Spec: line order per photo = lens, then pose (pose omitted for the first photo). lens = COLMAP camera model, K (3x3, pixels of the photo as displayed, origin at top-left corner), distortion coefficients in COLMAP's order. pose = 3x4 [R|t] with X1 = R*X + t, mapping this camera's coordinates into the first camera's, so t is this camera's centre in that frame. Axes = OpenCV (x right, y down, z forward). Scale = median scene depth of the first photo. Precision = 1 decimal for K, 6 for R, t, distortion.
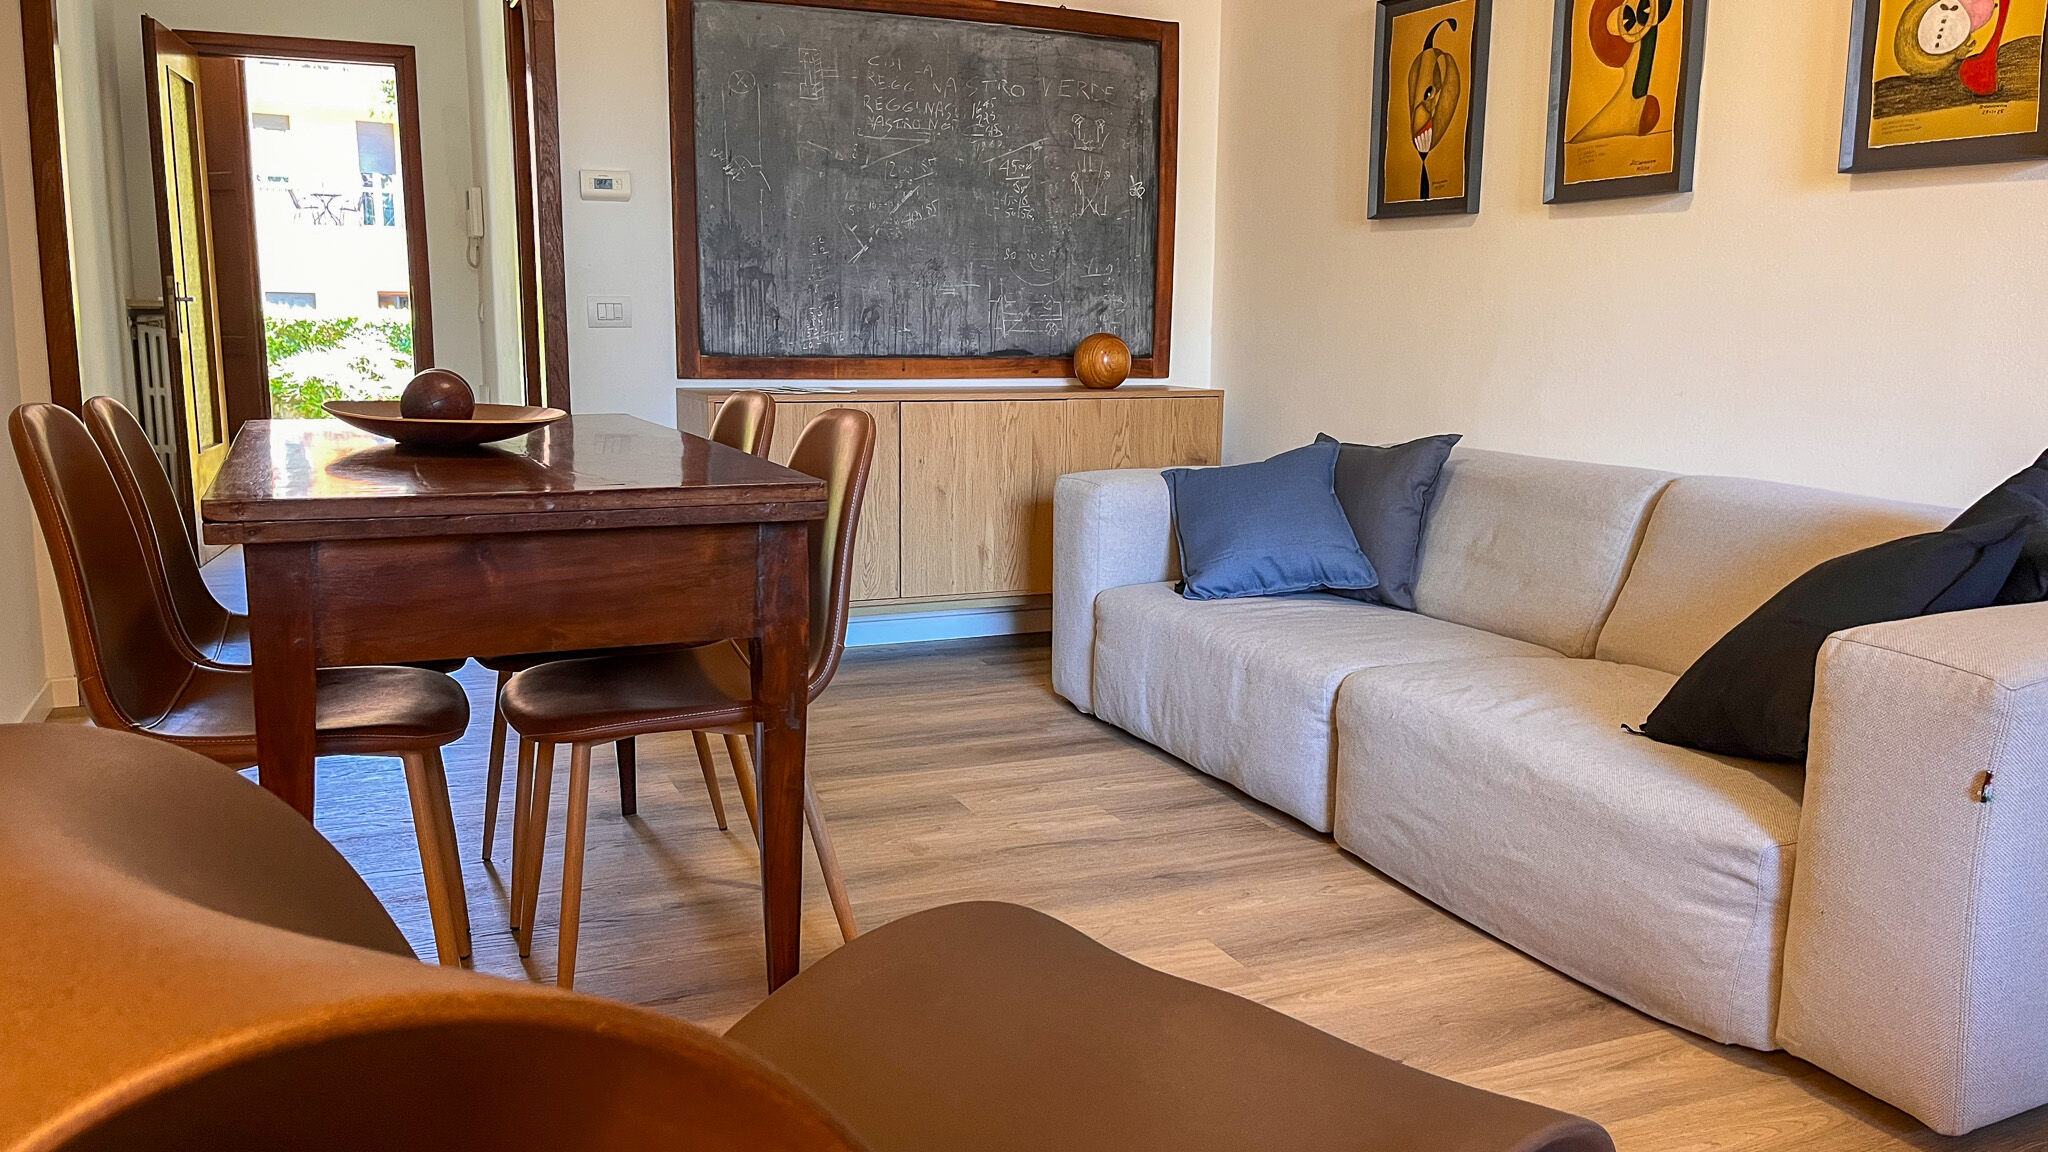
lens RADIAL K [[1620.6, 0, 1026.6], [0, 1620.6, 594.2], [0, 0, 1]] dist [0.080241, -0.100505]
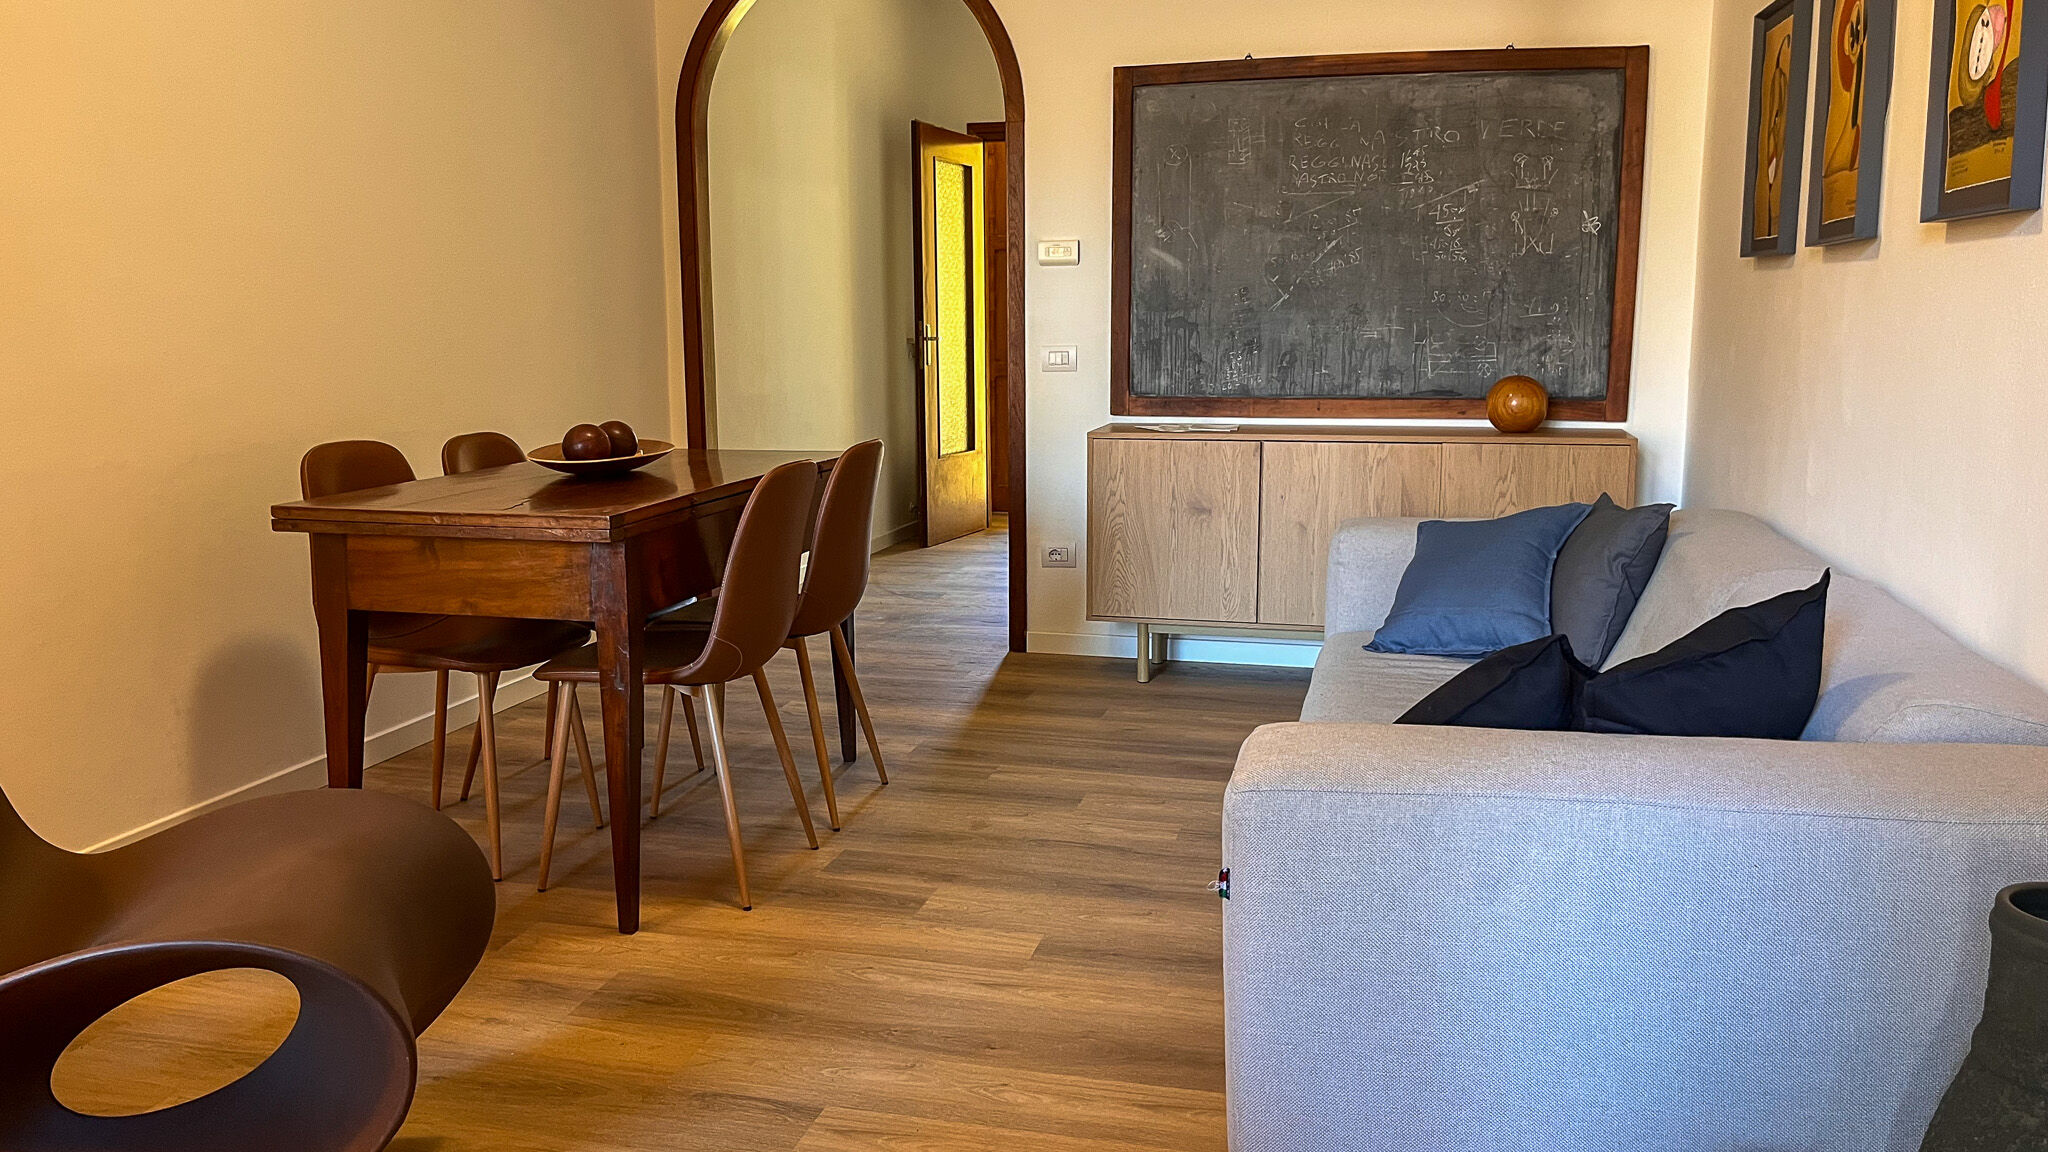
lens RADIAL K [[1620.6, 0, 980.0], [0, 1620.6, 578.7], [0, 0, 1]] dist [0.080241, -0.100505]
pose [[0.786610, 0.087091, -0.611277, 0.410517], [-0.093785, 0.995368, 0.021128, -0.030755], [0.610285, 0.040709, 0.791135, 0.033854]]
